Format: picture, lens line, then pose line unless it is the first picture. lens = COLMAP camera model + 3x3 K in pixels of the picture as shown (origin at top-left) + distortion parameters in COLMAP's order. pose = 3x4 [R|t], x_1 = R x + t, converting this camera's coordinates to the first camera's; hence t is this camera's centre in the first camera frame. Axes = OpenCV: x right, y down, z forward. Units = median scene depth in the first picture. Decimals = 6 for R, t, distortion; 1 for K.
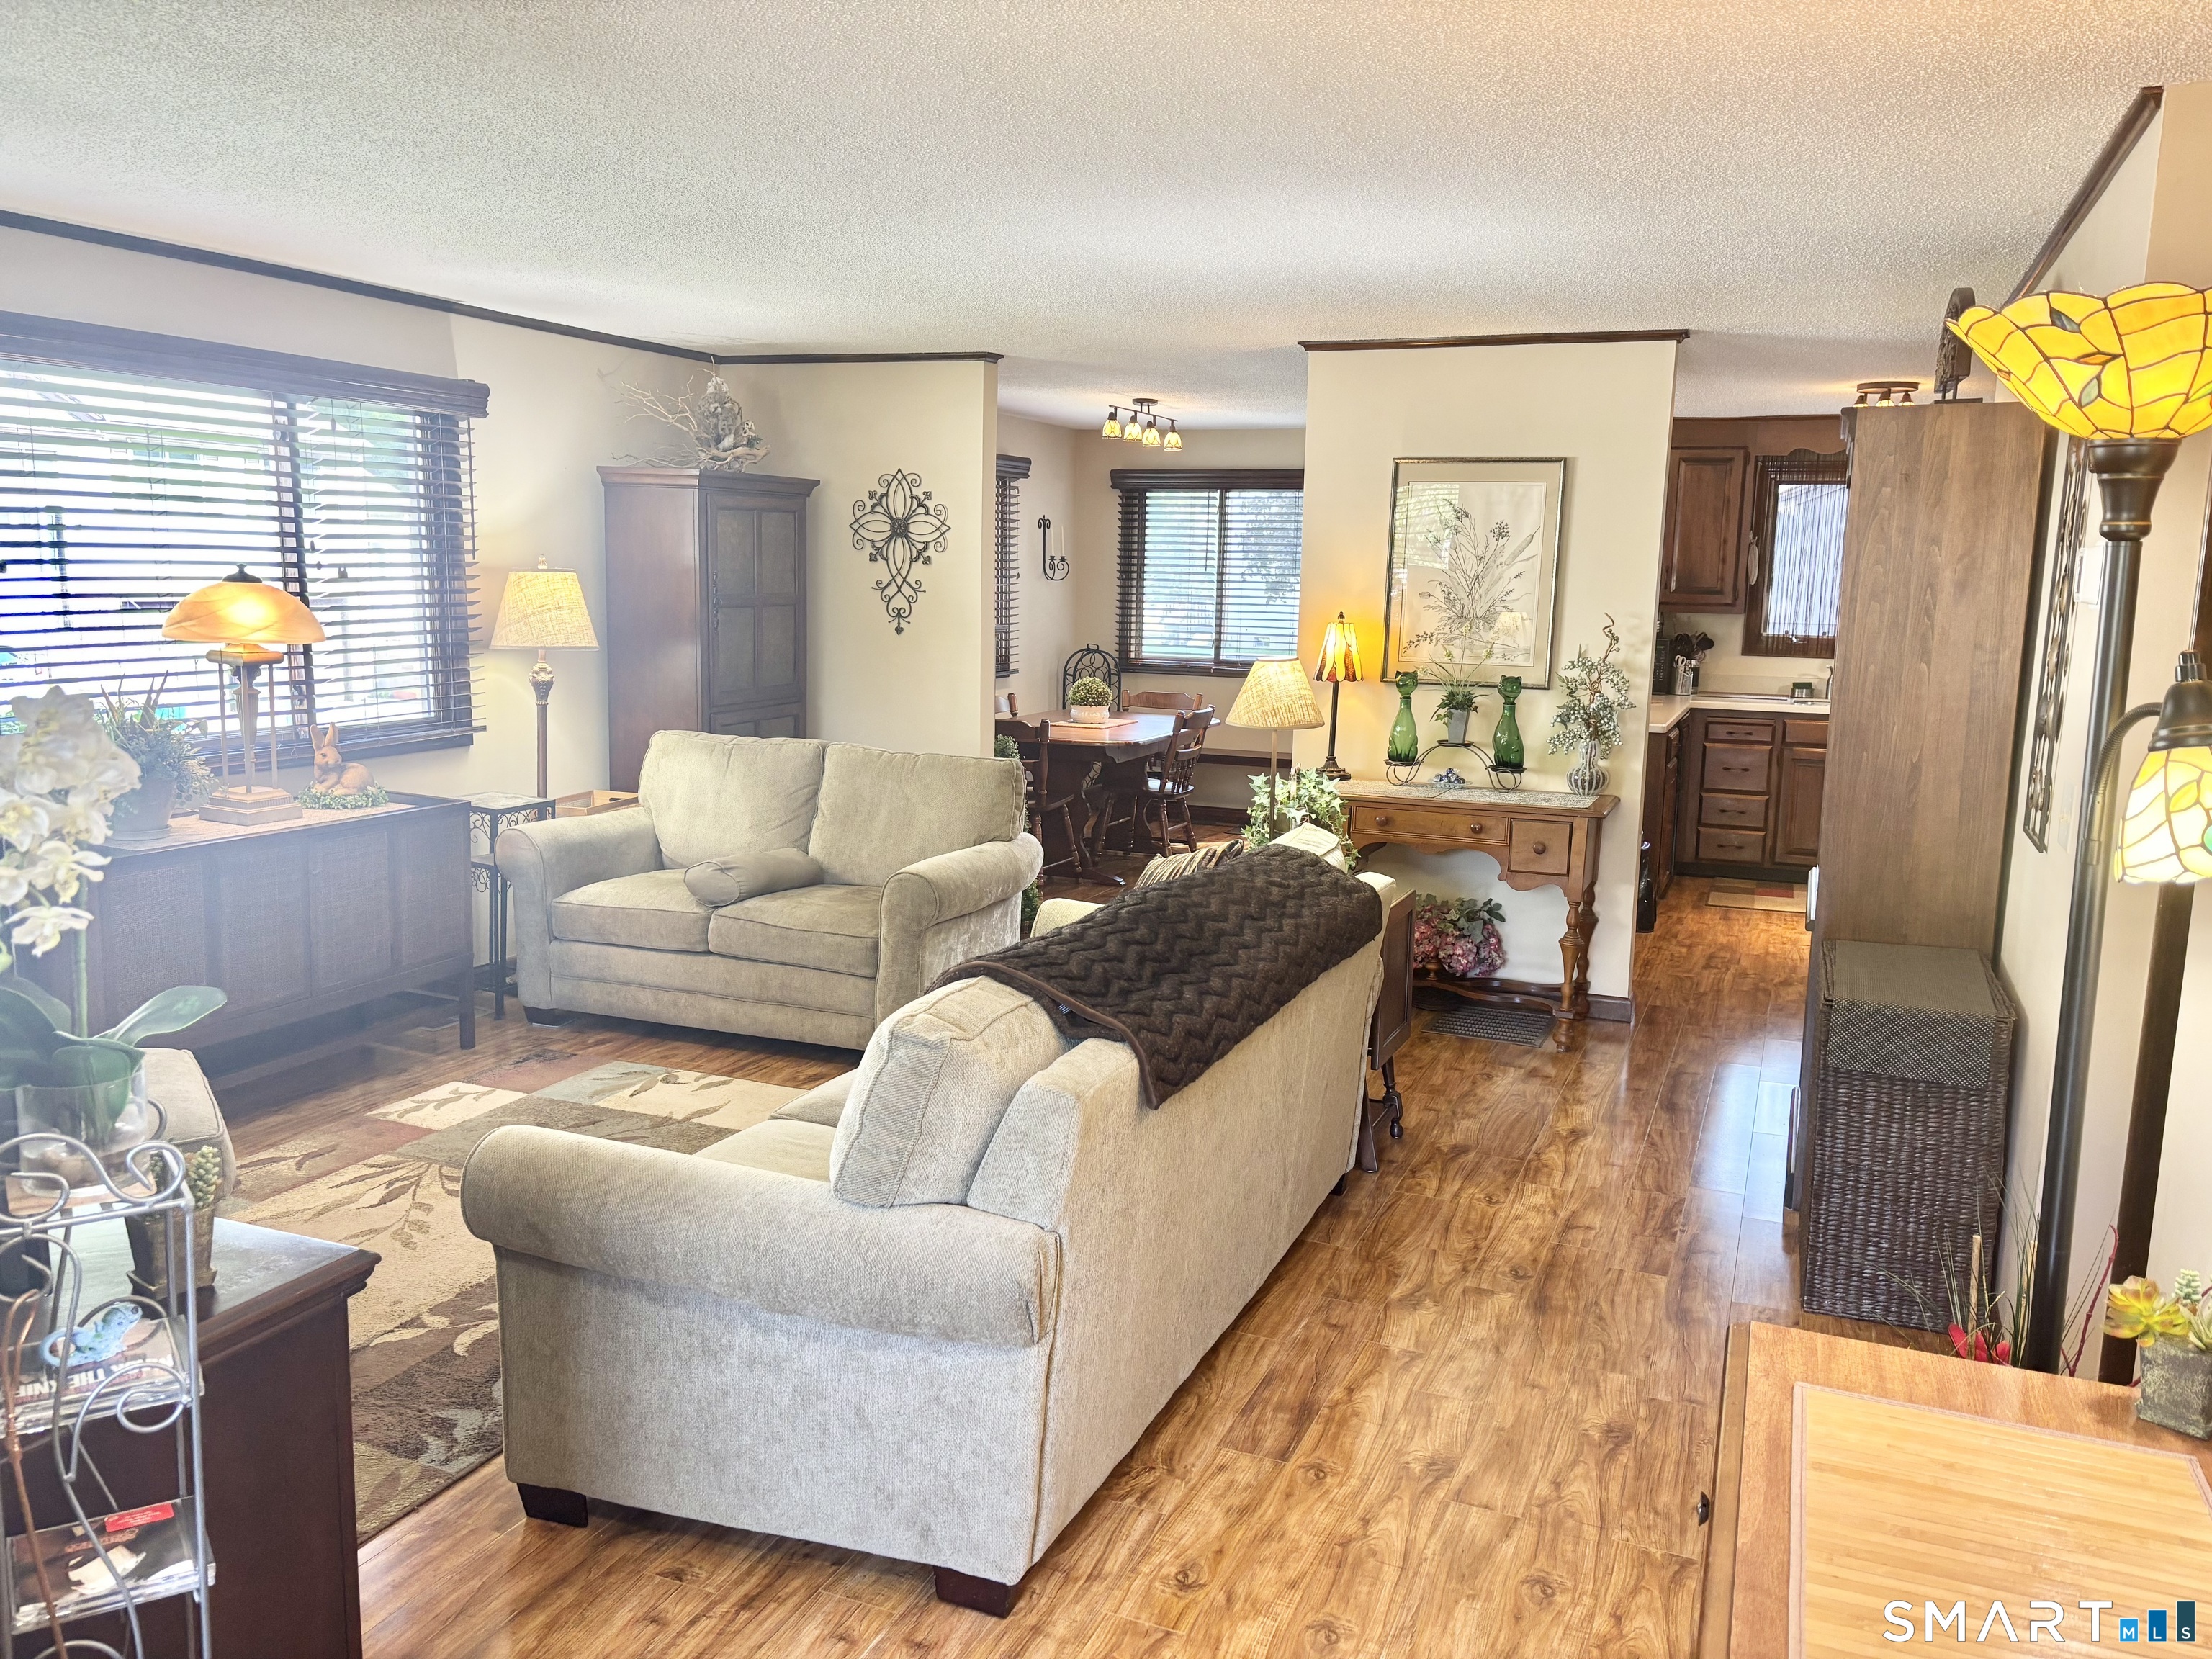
lens RADIAL K [[1660.9, 0, 1114.3], [0, 1660.9, 834.1], [0, 0, 1]] dist [0.085864, -0.100433]
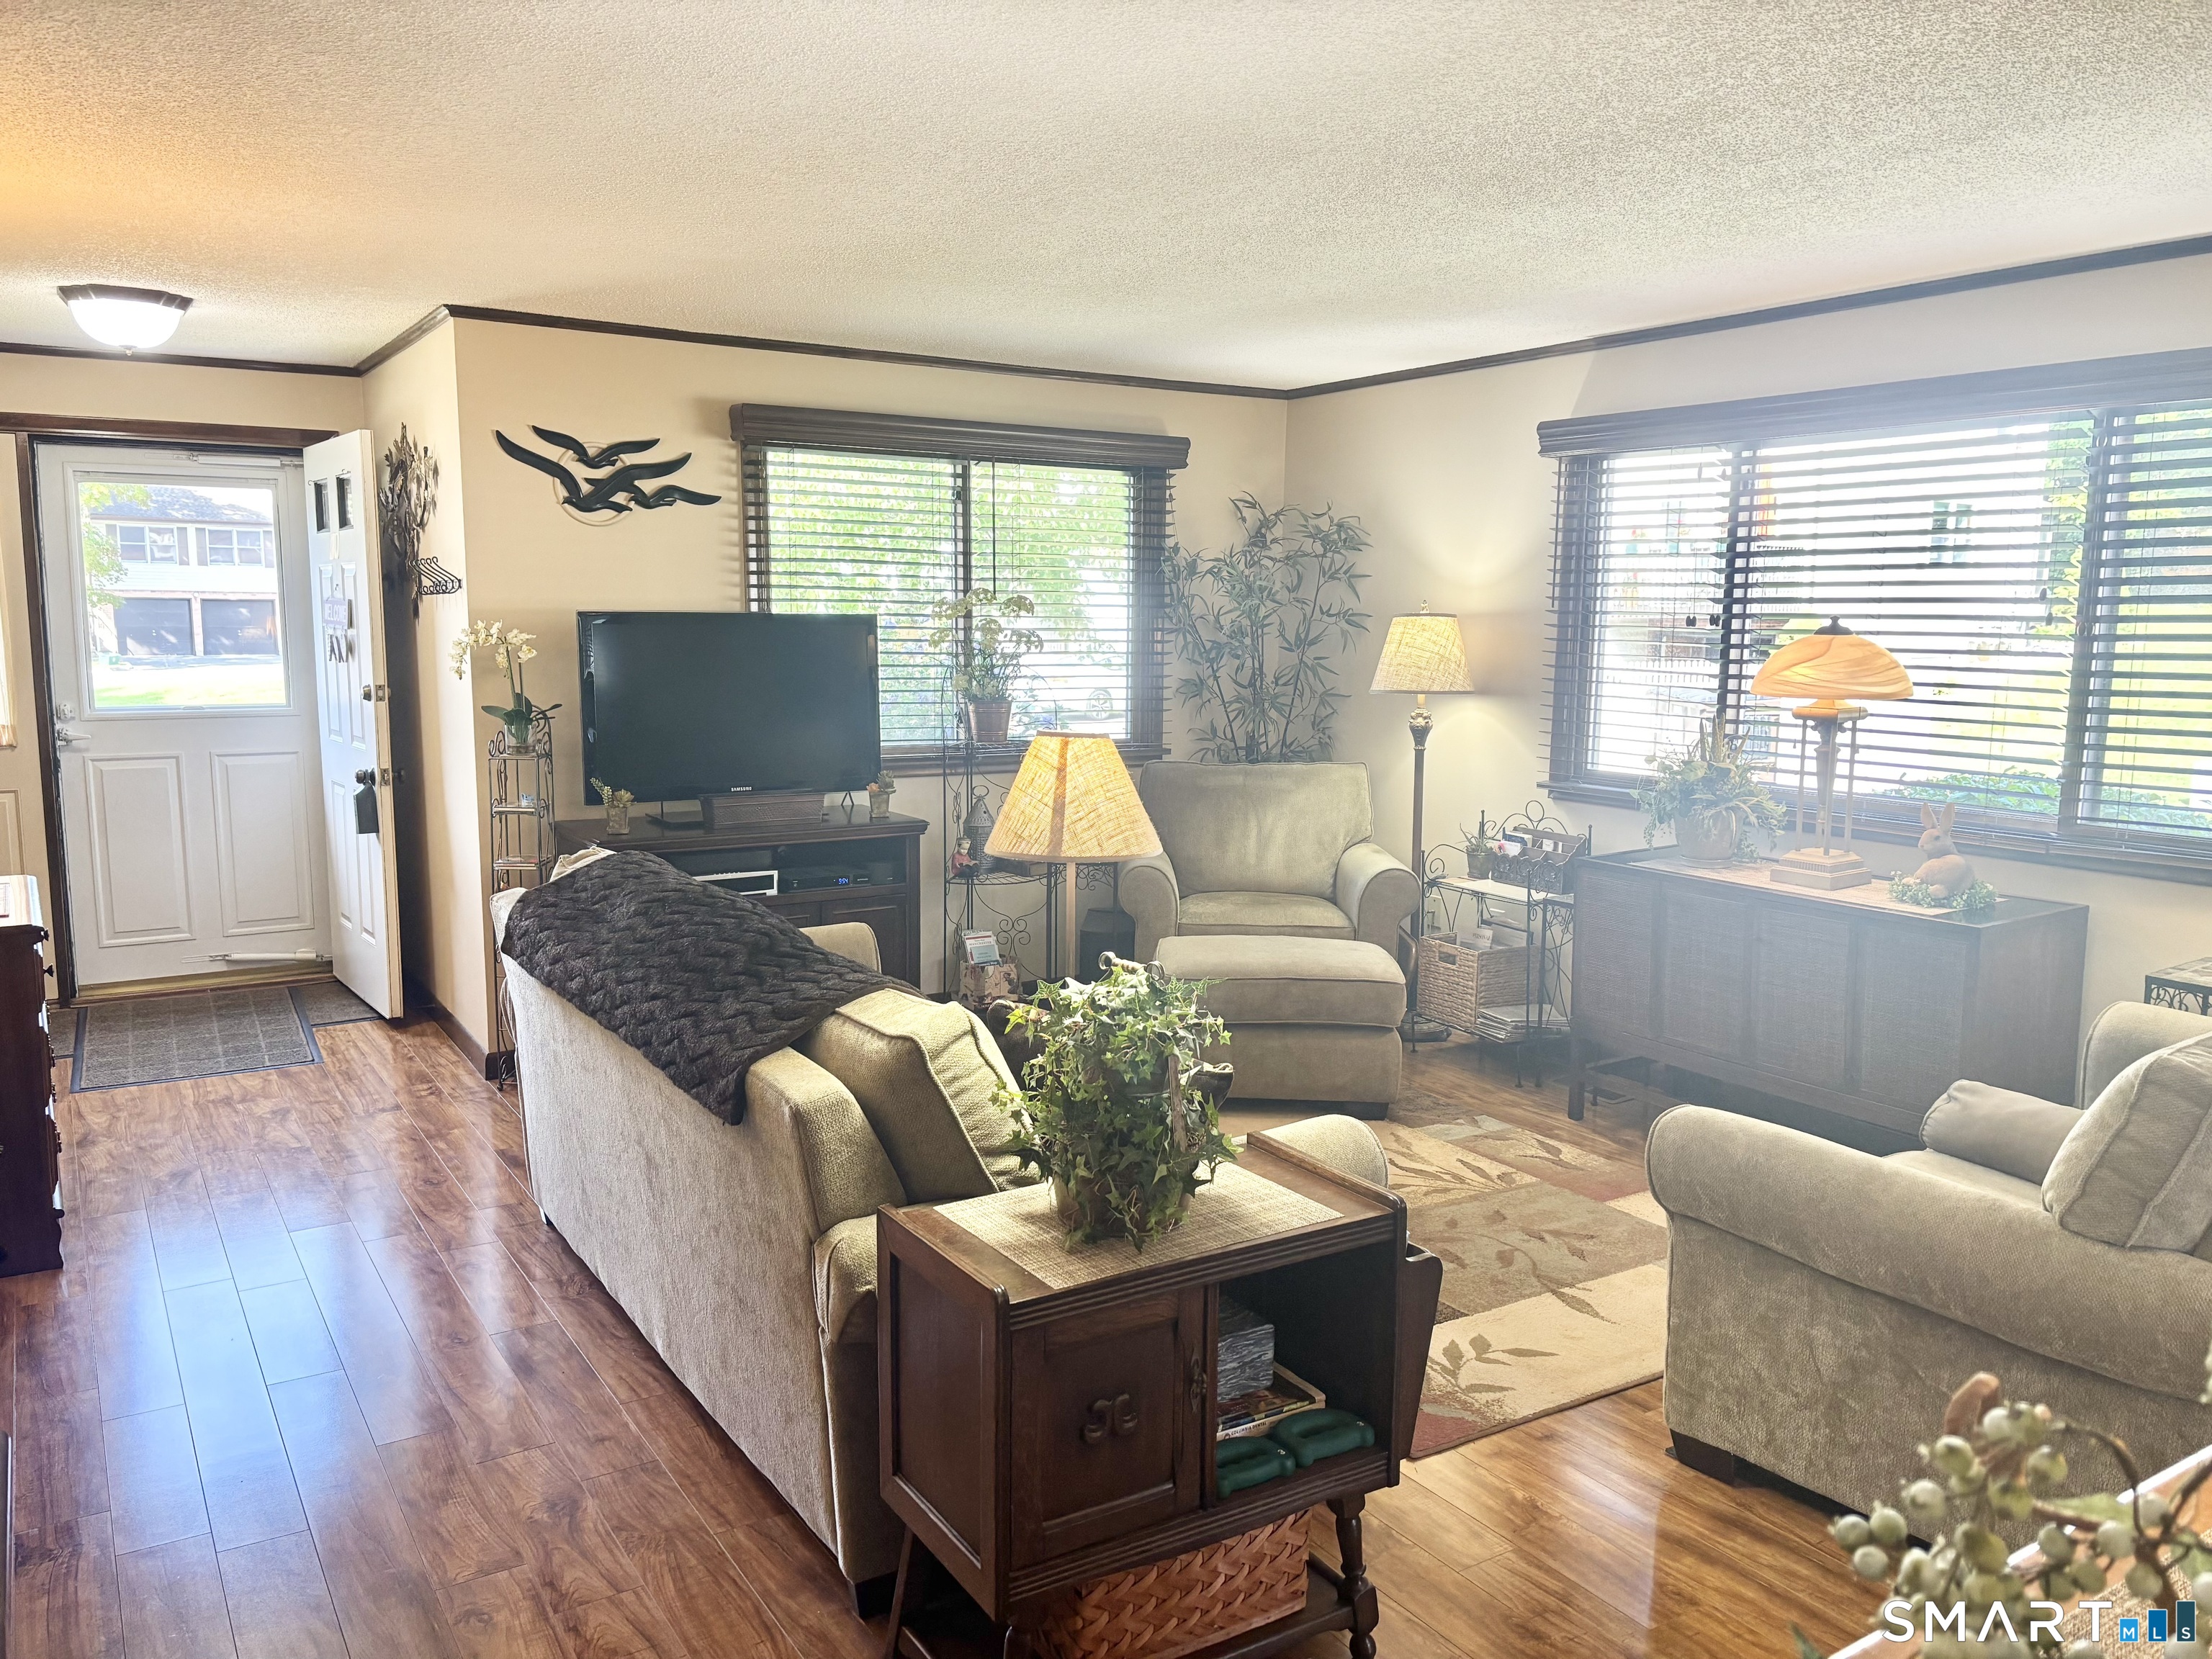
lens RADIAL K [[1660.9, 0, 1114.3], [0, 1660.9, 834.1], [0, 0, 1]] dist [0.085864, -0.100433]
pose [[-0.570483, 0.083458, -0.817058, 0.551004], [-0.151639, 0.967018, 0.204651, -0.190988], [0.807190, 0.240648, -0.539012, 1.330543]]
